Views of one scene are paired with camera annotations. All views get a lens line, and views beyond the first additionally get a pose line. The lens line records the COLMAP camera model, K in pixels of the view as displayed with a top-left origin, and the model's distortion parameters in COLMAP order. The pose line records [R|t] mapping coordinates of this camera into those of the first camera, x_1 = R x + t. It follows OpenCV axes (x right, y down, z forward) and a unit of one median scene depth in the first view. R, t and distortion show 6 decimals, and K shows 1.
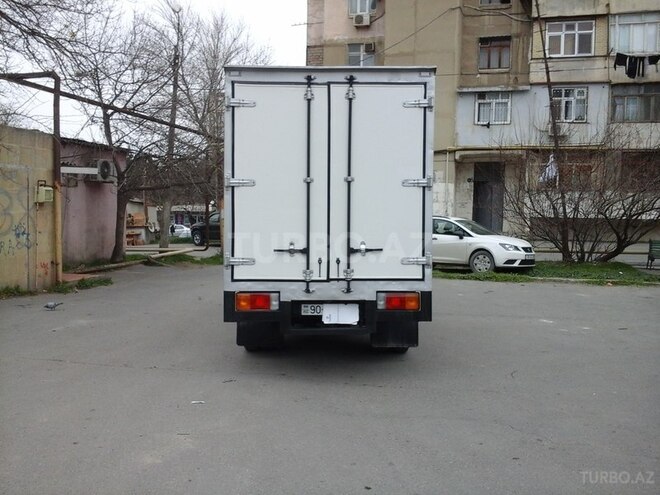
lens RADIAL K [[652.6, 0, 330.0], [0, 652.6, 247.5], [0, 0, 1]] dist [0.063260, -0.141795]
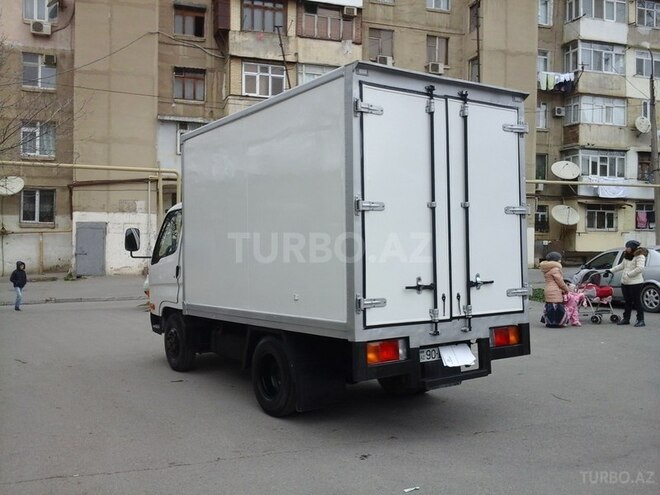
lens RADIAL K [[652.6, 0, 330.0], [0, 652.6, 247.5], [0, 0, 1]] dist [0.063260, -0.141795]
pose [[0.834246, -0.010915, 0.551284, -0.135380], [0.038222, 0.998544, -0.038070, -0.004060], [-0.550066, 0.052831, 0.833449, 0.076936]]
